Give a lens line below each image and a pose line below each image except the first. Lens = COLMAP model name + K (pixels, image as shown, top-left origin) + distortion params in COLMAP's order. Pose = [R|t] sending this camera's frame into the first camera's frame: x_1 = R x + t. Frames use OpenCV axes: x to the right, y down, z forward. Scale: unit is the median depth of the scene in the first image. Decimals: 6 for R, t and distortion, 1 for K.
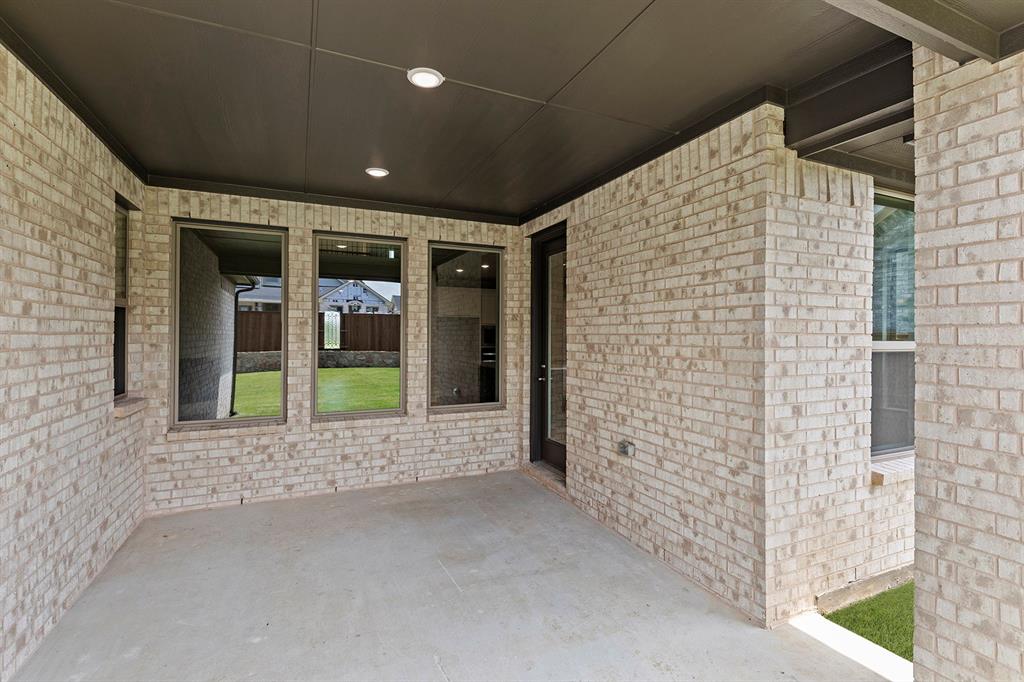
lens RADIAL K [[478.4, 0, 512.3], [0, 478.4, 324.9], [0, 0, 1]] dist [0.000790, 0.000024]
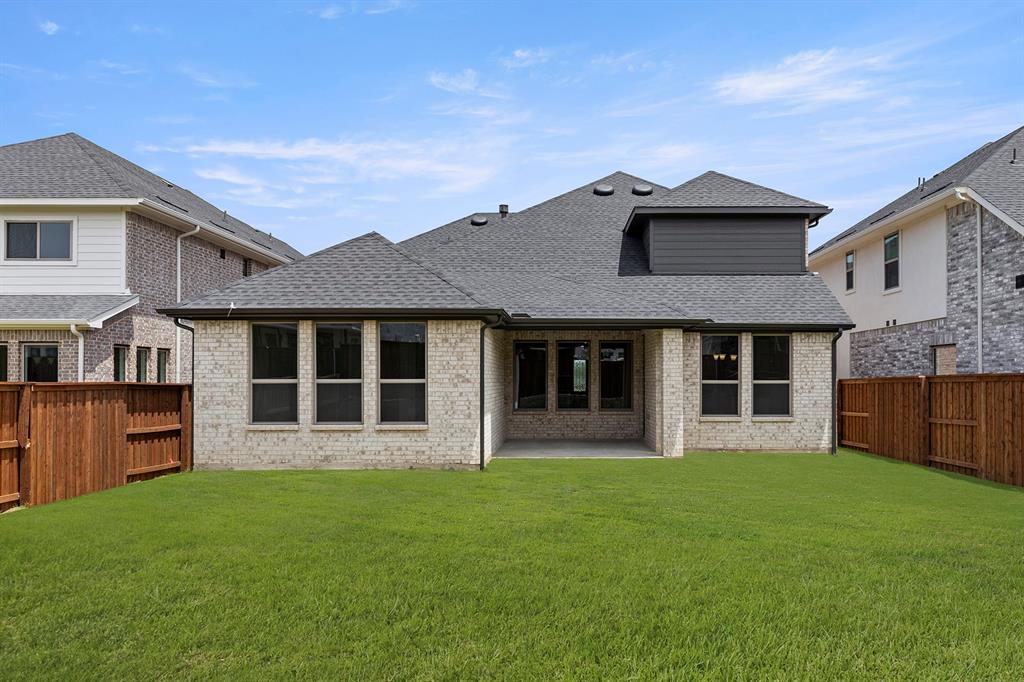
lens RADIAL K [[731.6, 0, 512.0], [0, 731.6, 341.0], [0, 0, 1]] dist [0.003115, 0.000036]
pose [[0.881187, -0.027403, -0.471974, 1.315321], [0.010827, 0.999227, -0.037800, -0.040795], [0.472644, 0.028198, 0.880802, -2.749574]]
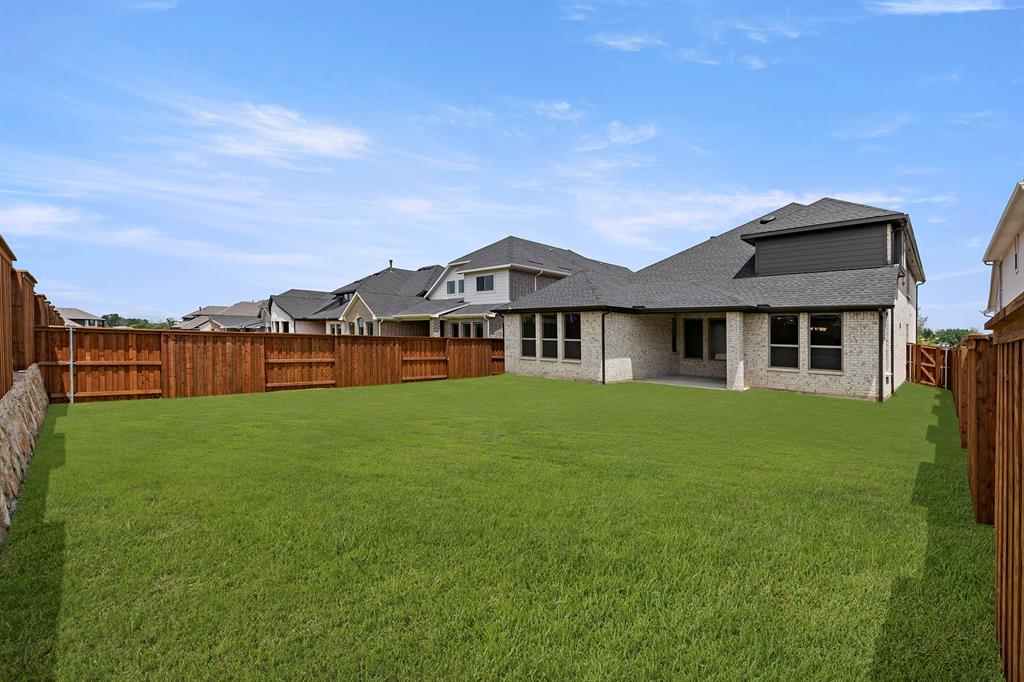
lens RADIAL K [[406.3, 0, 509.0], [0, 406.3, 331.9], [0, 0, 1]] dist [0.008353, -0.000462]
pose [[0.326275, -0.005194, -0.945260, 2.625739], [-0.002887, 0.999975, -0.006491, -0.041578], [0.945270, 0.004847, 0.326252, -2.073730]]
